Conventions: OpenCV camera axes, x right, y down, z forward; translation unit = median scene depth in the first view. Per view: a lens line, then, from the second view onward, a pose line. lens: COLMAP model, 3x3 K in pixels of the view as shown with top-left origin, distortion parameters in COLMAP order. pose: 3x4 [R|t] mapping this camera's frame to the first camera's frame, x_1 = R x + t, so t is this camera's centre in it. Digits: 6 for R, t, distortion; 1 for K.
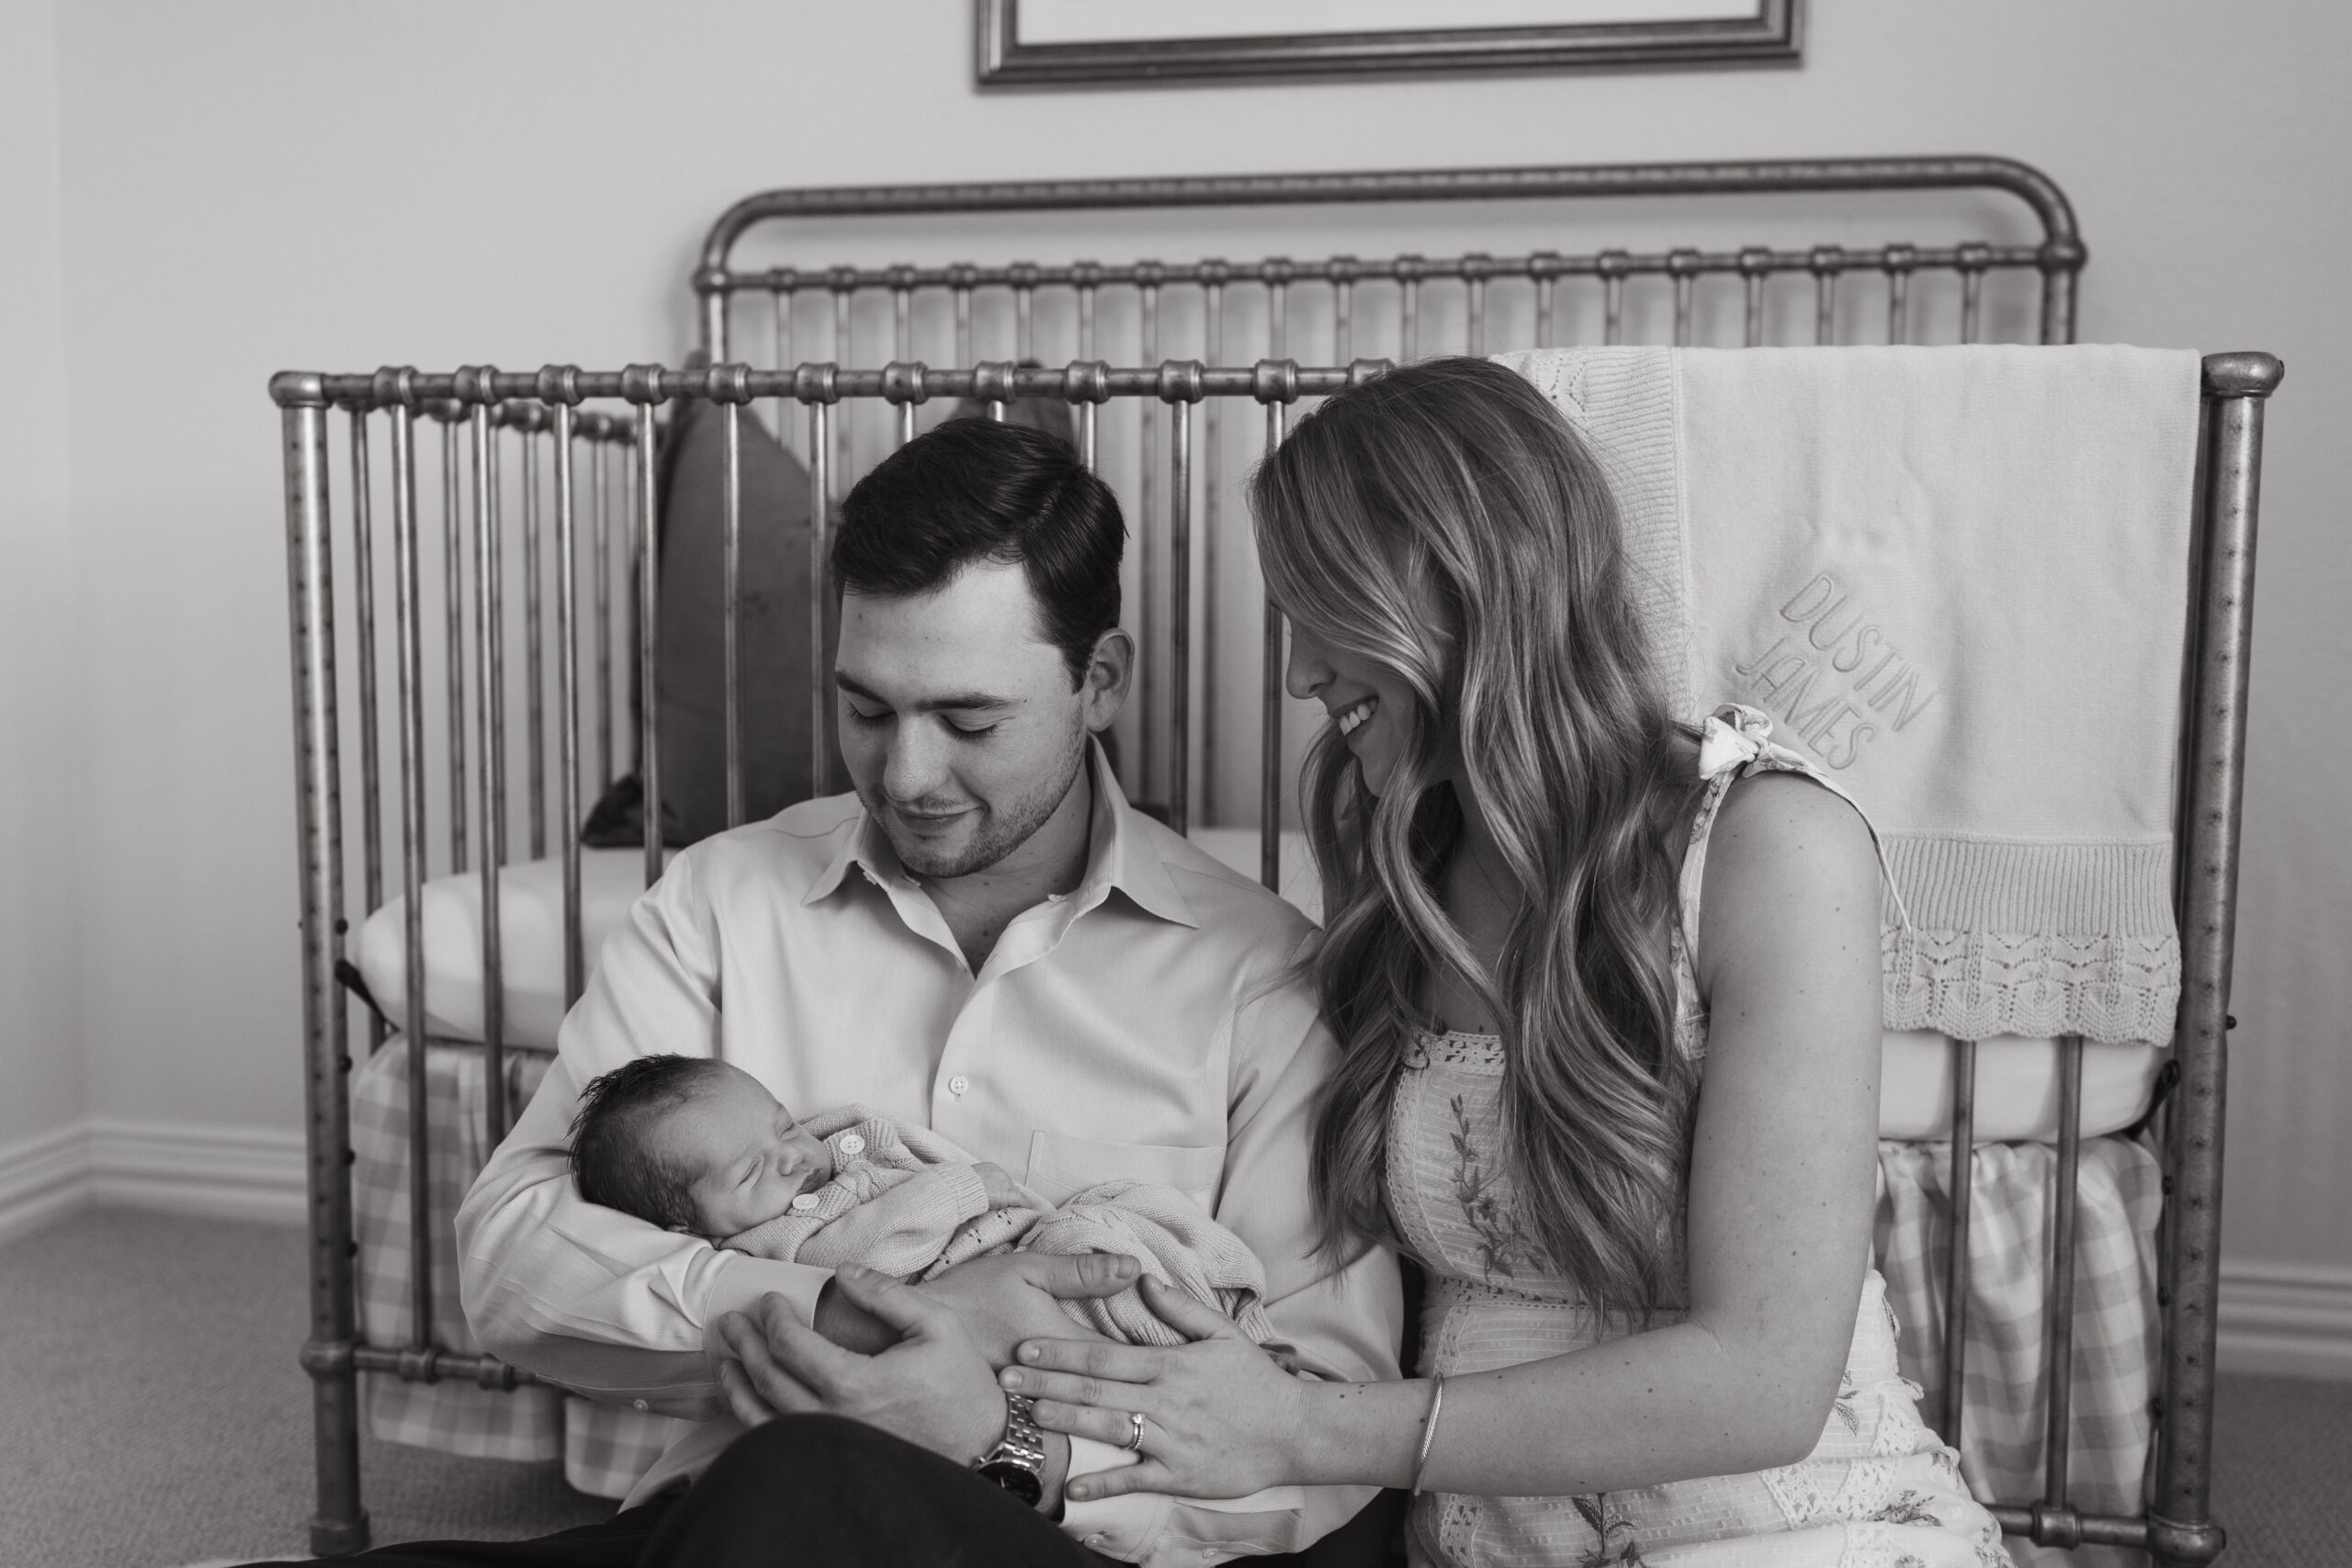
lens RADIAL K [[2275.0, 0, 1176.0], [0, 2275.0, 784.0], [0, 0, 1]] dist [0.020083, -0.128417]
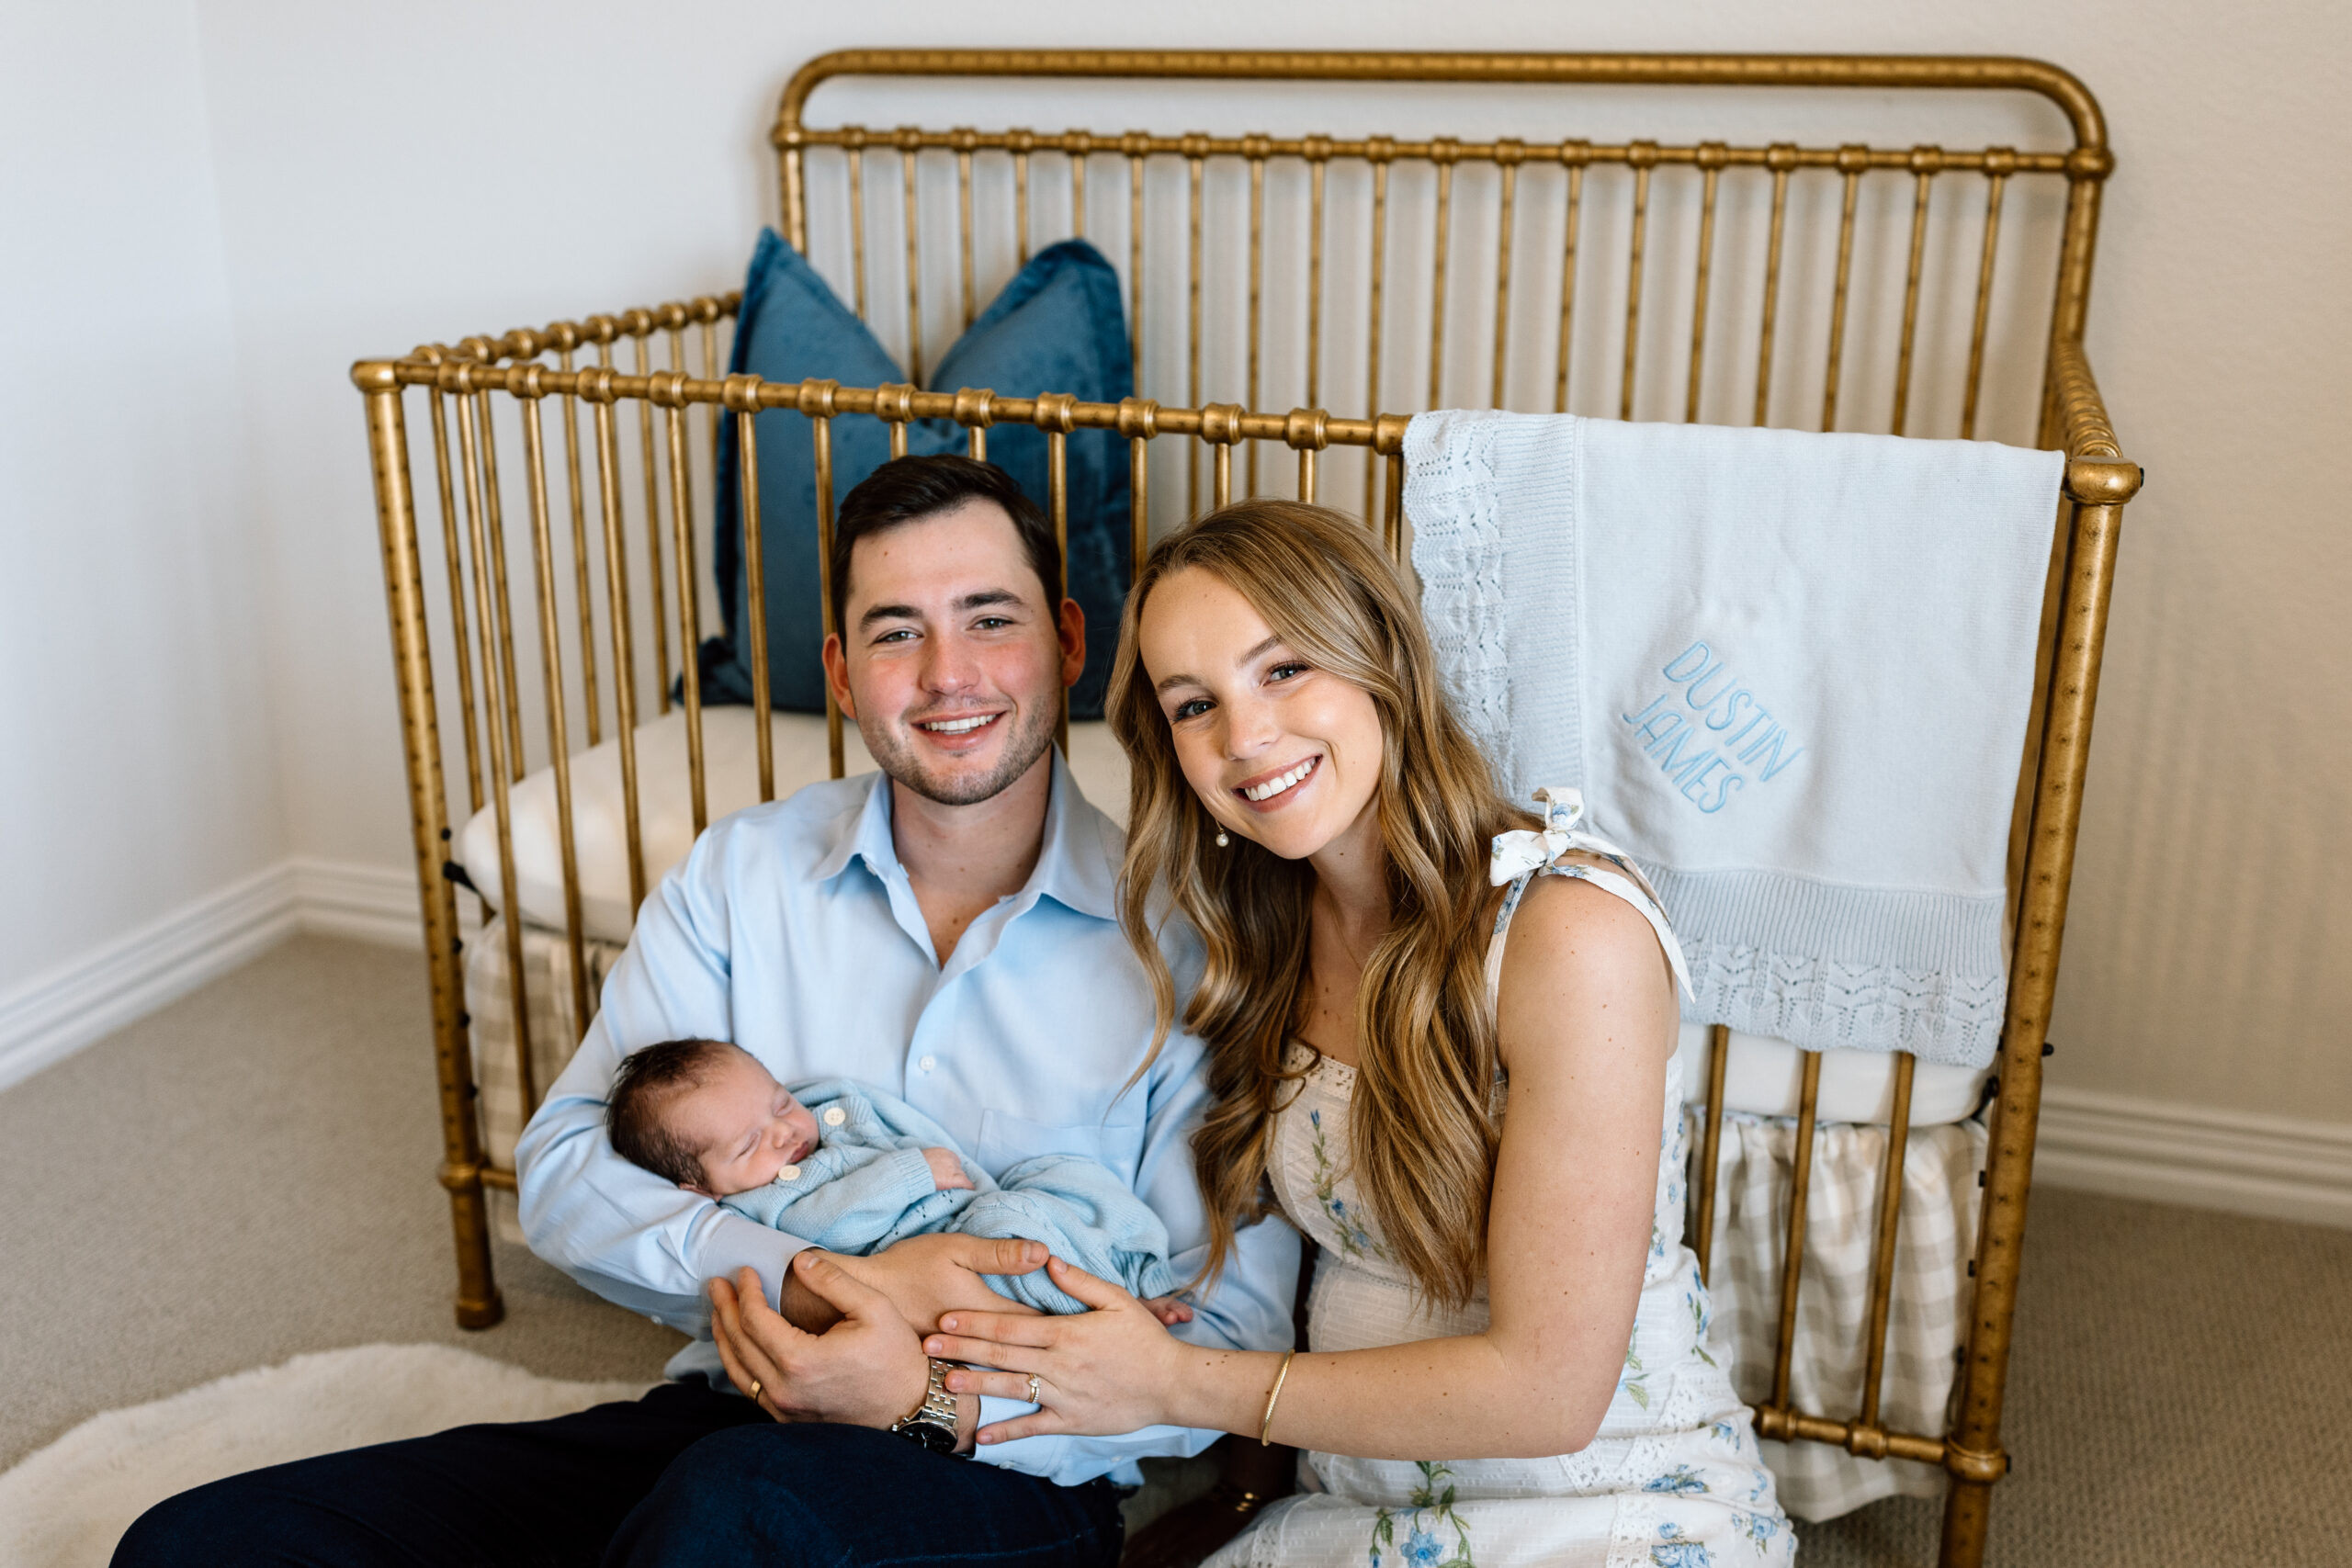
lens RADIAL K [[2304.2, 0, 1176.0], [0, 2304.2, 784.0], [0, 0, 1]] dist [0.001241, -0.158074]
pose [[0.993609, 0.032095, -0.108217, 0.154000], [-0.007089, 0.974573, 0.223956, -0.267958], [0.112653, -0.221758, 0.968572, -0.110163]]
